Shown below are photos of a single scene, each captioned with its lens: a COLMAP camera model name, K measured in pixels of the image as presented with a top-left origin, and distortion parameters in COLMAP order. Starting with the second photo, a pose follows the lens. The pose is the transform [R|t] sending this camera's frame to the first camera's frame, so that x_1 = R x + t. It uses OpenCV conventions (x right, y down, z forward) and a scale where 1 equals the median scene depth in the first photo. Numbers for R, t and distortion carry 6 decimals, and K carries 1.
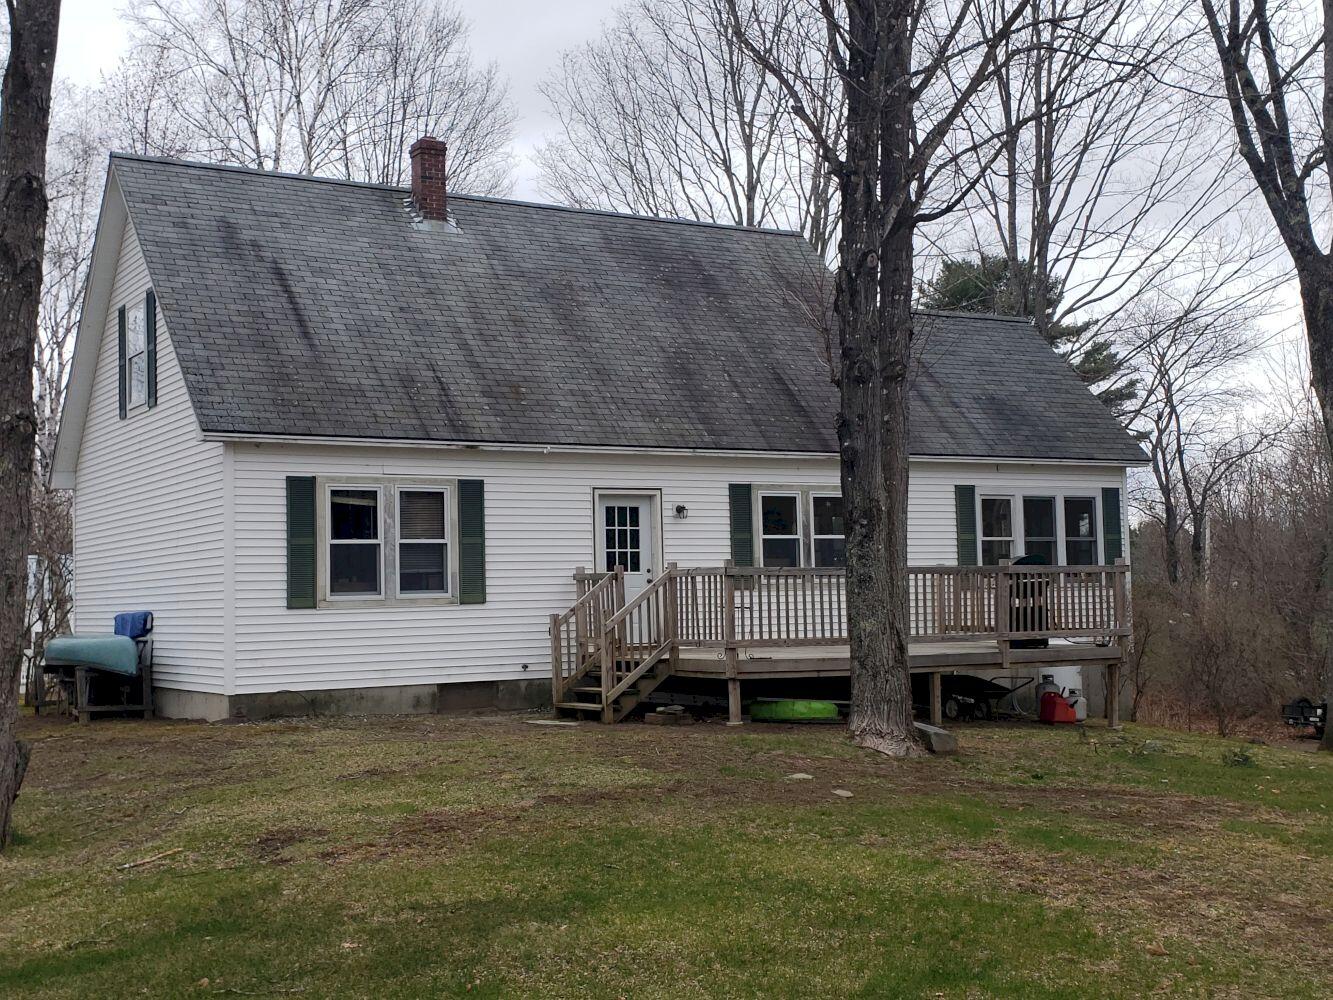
lens RADIAL K [[1642.0, 0, 641.4], [0, 1642.0, 508.5], [0, 0, 1]] dist [0.305972, -1.097684]
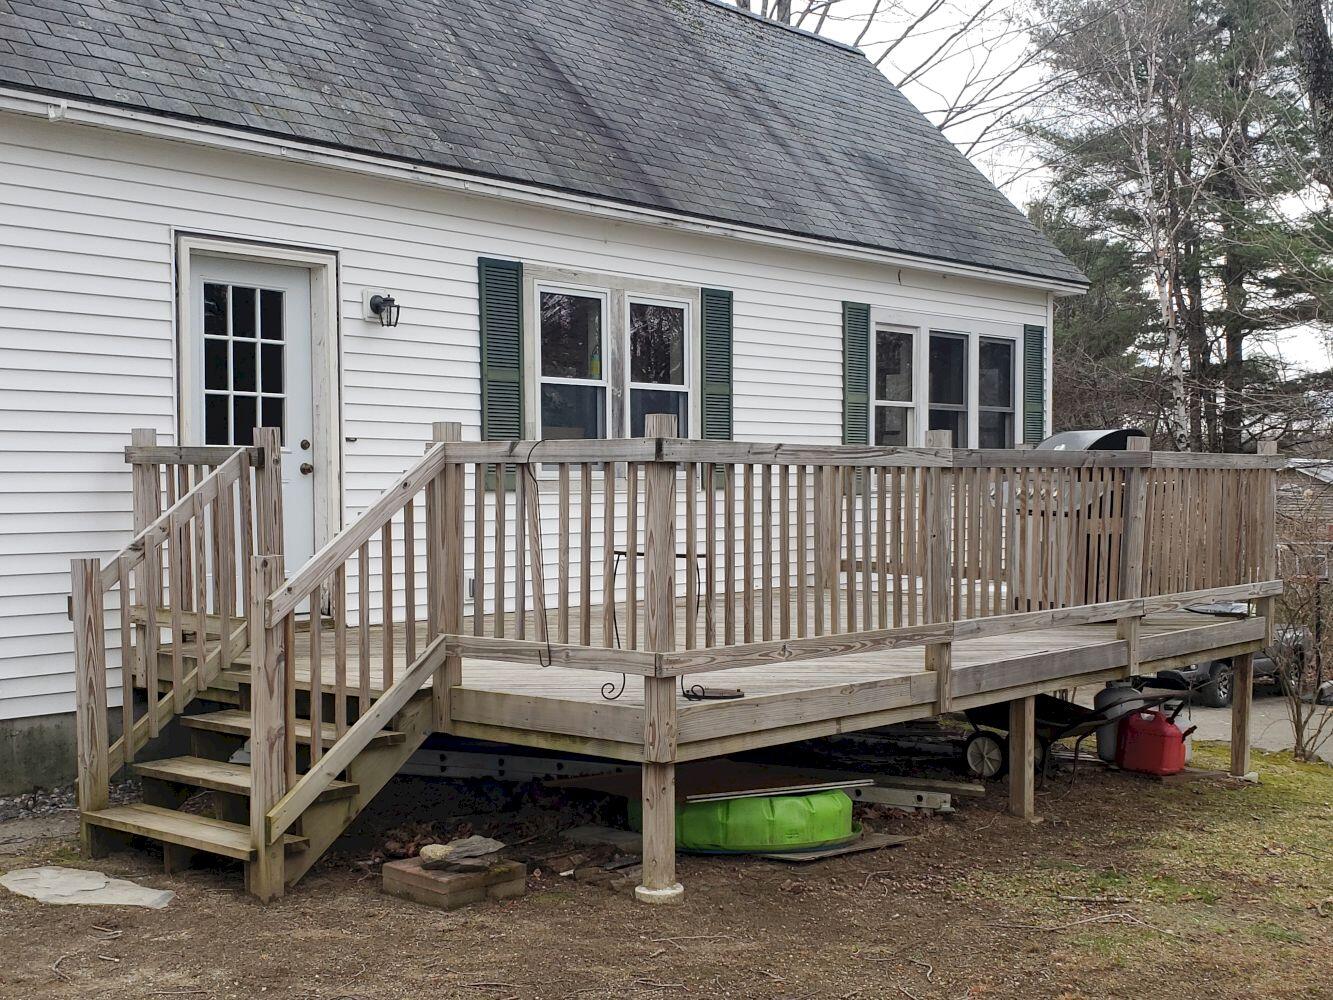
lens RADIAL K [[1642.0, 0, 641.4], [0, 1642.0, 508.5], [0, 0, 1]] dist [0.305972, -1.097684]
pose [[0.949931, 0.014002, 0.312146, -0.046840], [-0.035574, 0.997346, 0.063521, 0.023920], [-0.310429, -0.071445, 0.947908, 0.563044]]
